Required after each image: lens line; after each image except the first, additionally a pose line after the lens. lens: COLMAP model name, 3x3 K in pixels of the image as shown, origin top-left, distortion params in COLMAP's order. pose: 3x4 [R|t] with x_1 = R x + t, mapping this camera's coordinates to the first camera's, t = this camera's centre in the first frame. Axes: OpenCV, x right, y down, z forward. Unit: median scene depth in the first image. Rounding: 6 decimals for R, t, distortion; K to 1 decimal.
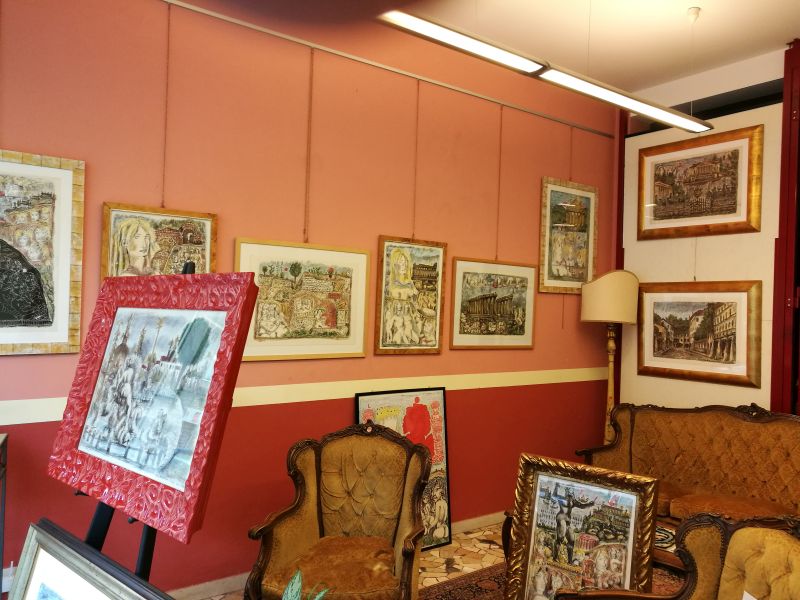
lens RADIAL K [[628.3, 0, 401.1], [0, 628.3, 297.2], [0, 0, 1]] dist [0.021196, -0.001950]
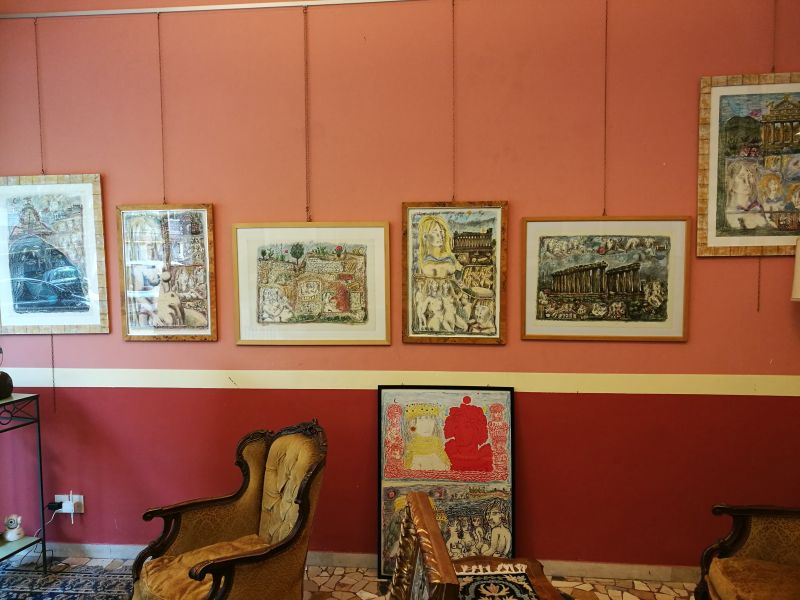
lens RADIAL K [[628.3, 0, 401.1], [0, 628.3, 297.2], [0, 0, 1]] dist [0.021196, -0.001950]
pose [[0.736378, -0.000573, -0.676570, 0.521290], [0.039619, 0.998320, 0.042276, -0.007224], [0.675409, -0.057936, 0.735164, 0.357372]]
